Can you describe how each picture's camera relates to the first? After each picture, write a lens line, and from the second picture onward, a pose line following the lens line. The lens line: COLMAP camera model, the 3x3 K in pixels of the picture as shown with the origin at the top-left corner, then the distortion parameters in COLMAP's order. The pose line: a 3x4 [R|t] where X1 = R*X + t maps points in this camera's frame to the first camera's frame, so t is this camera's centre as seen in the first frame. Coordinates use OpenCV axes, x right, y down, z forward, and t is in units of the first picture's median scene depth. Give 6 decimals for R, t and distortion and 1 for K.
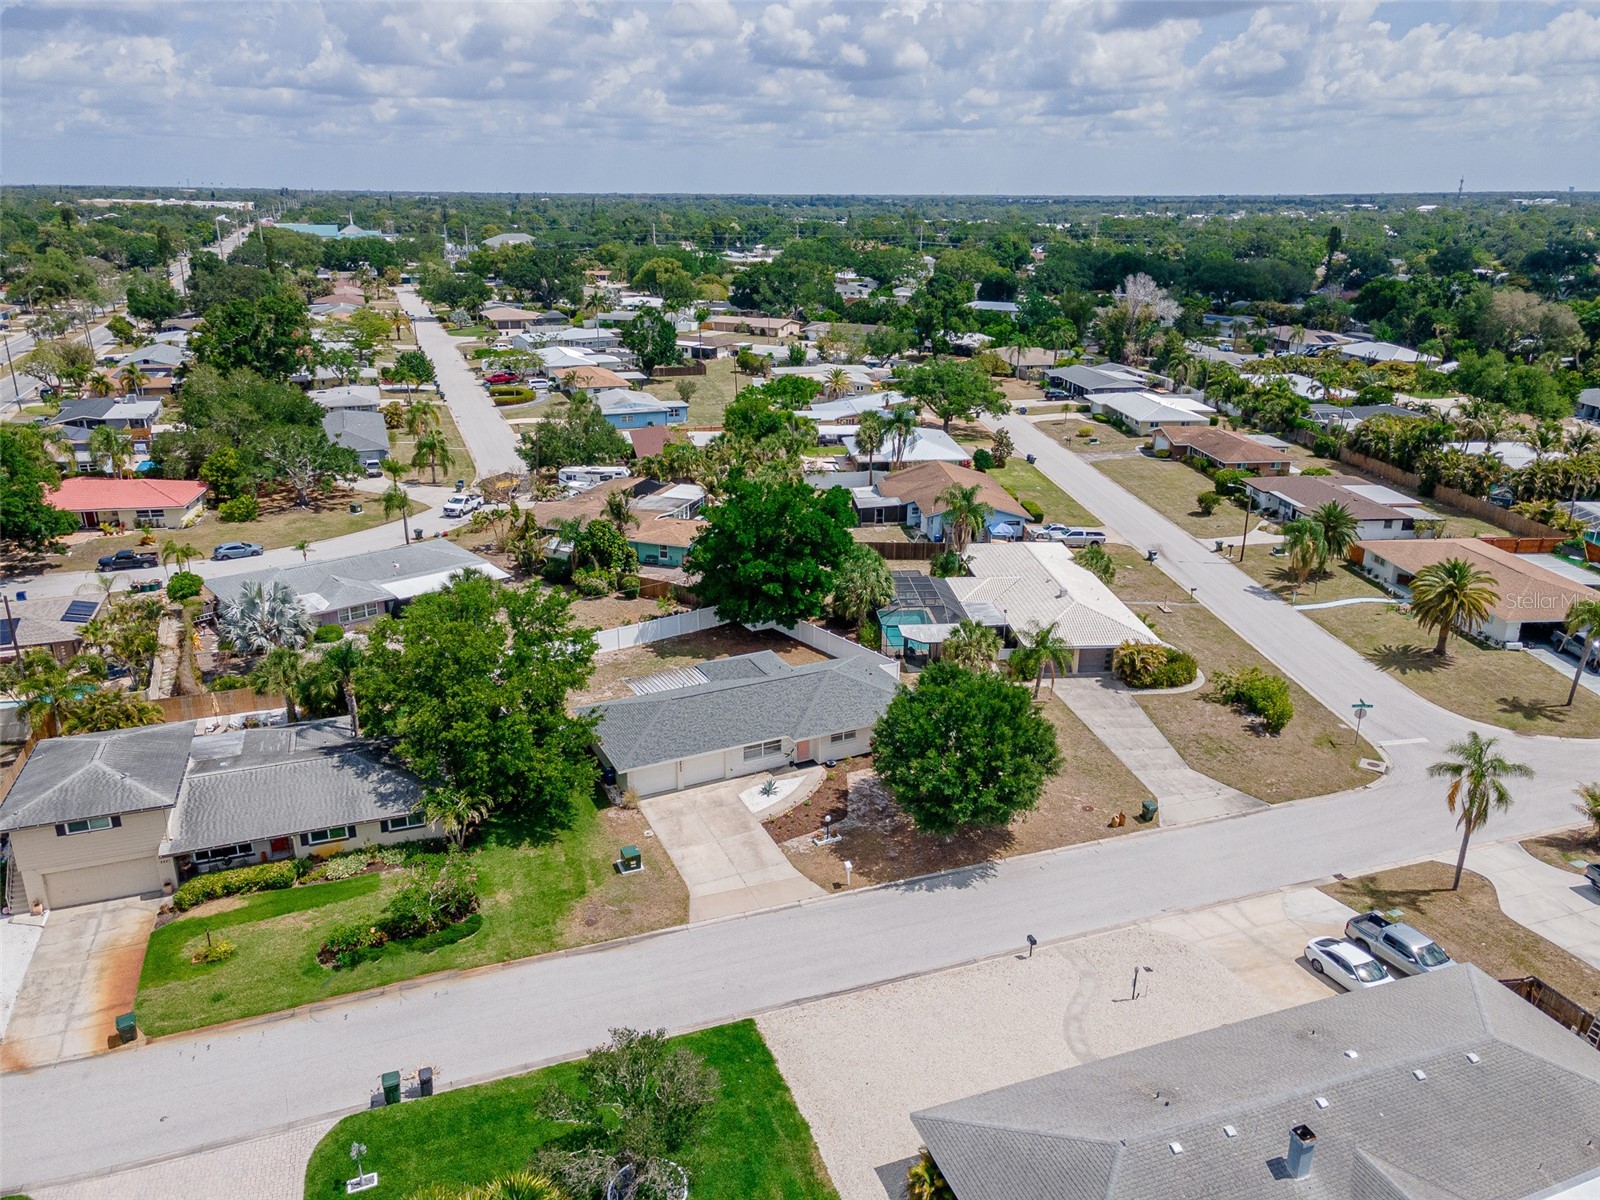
lens RADIAL K [[1136.3, 0, 800.0], [0, 1136.3, 600.0], [0, 0, 1]] dist [0.037448, -0.007287]
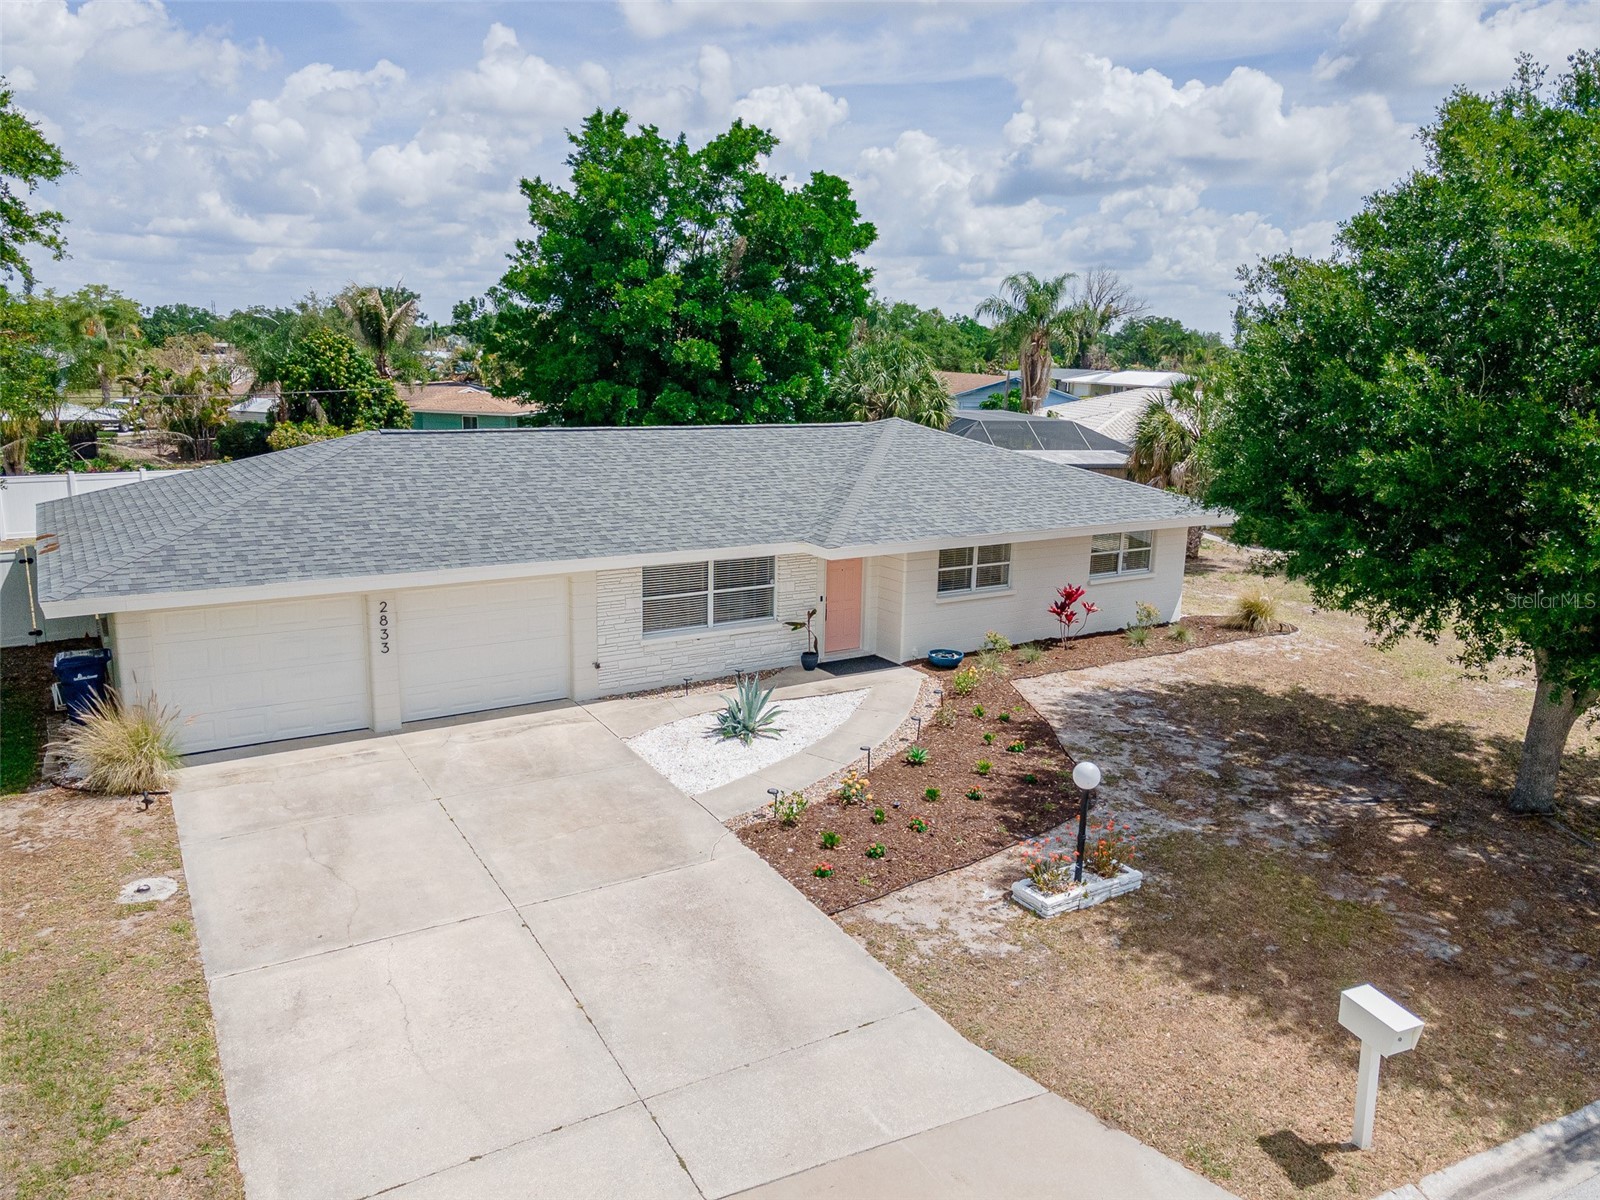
lens RADIAL K [[1136.3, 0, 800.0], [0, 1136.3, 600.0], [0, 0, 1]] dist [0.037448, -0.007287]
pose [[0.994155, -0.007879, 0.107674, -0.043545], [0.020537, 0.992925, -0.116956, 0.172919], [-0.105991, 0.118484, 0.987283, 0.757429]]
